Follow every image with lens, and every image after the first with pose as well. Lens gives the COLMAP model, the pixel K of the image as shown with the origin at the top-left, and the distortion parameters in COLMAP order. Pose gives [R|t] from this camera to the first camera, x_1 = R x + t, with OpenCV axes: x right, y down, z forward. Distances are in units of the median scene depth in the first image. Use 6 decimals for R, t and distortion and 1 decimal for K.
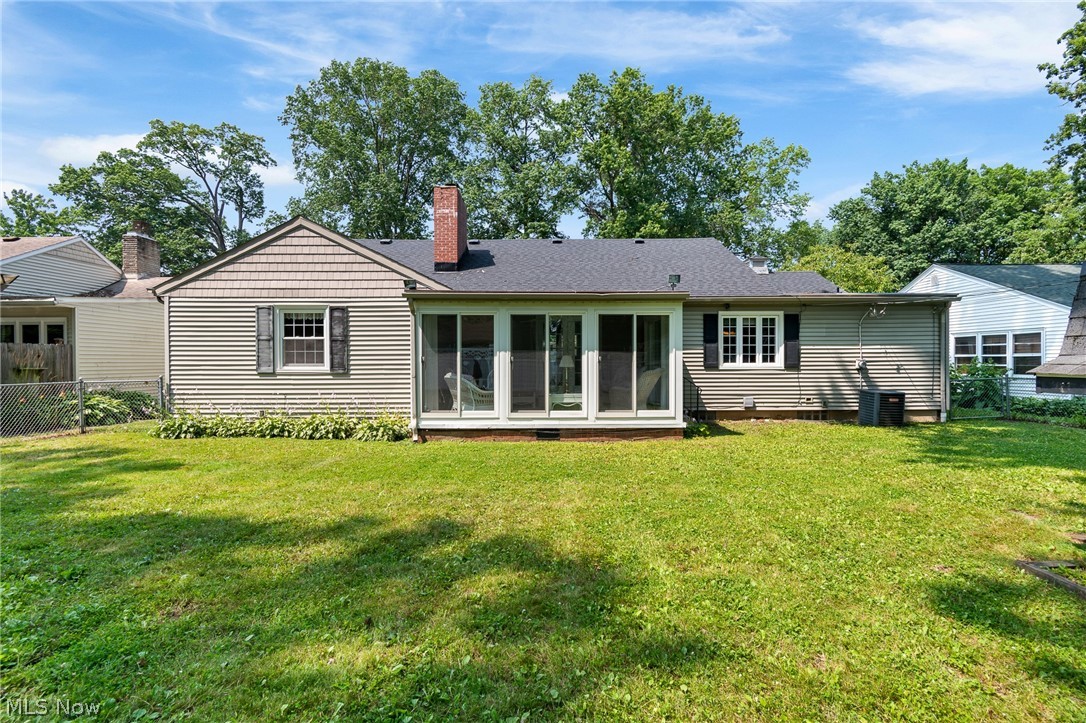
lens RADIAL K [[525.0, 0, 543.7], [0, 525.0, 367.0], [0, 0, 1]] dist [0.000251, 0.000012]
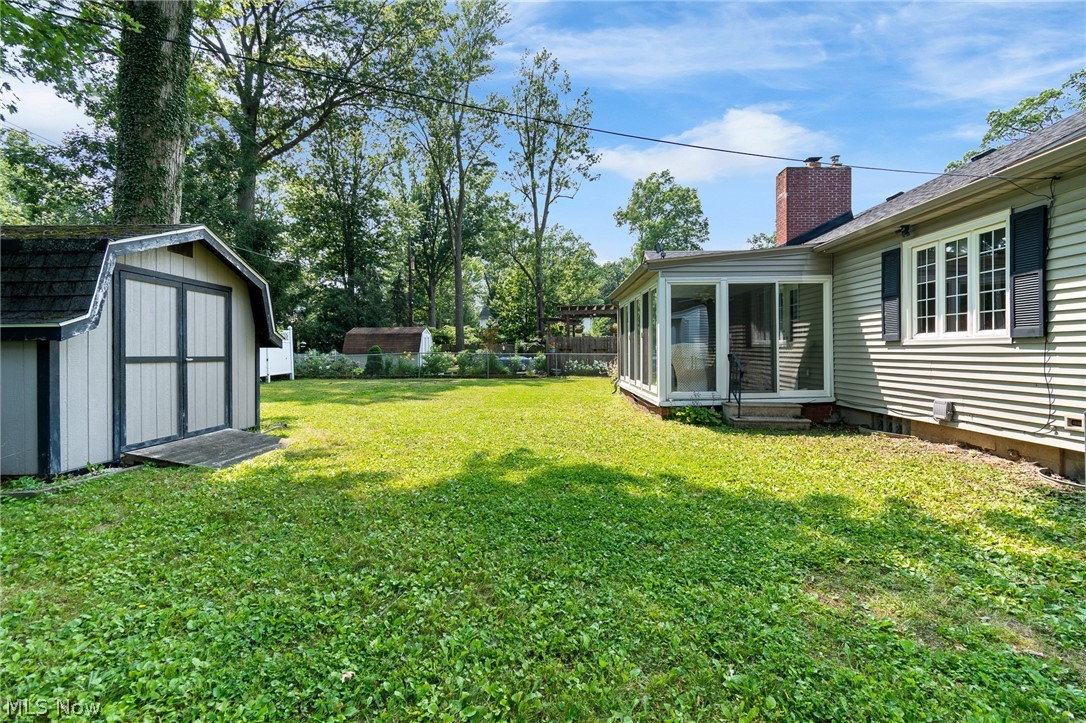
lens RADIAL K [[477.5, 0, 542.4], [0, 477.5, 355.3], [0, 0, 1]] dist [0.000091, -0.000016]
pose [[-0.030500, 0.011756, -0.999466, 0.854708], [0.009845, 0.999886, 0.011461, 0.005434], [0.999486, -0.009490, -0.030612, 0.623053]]
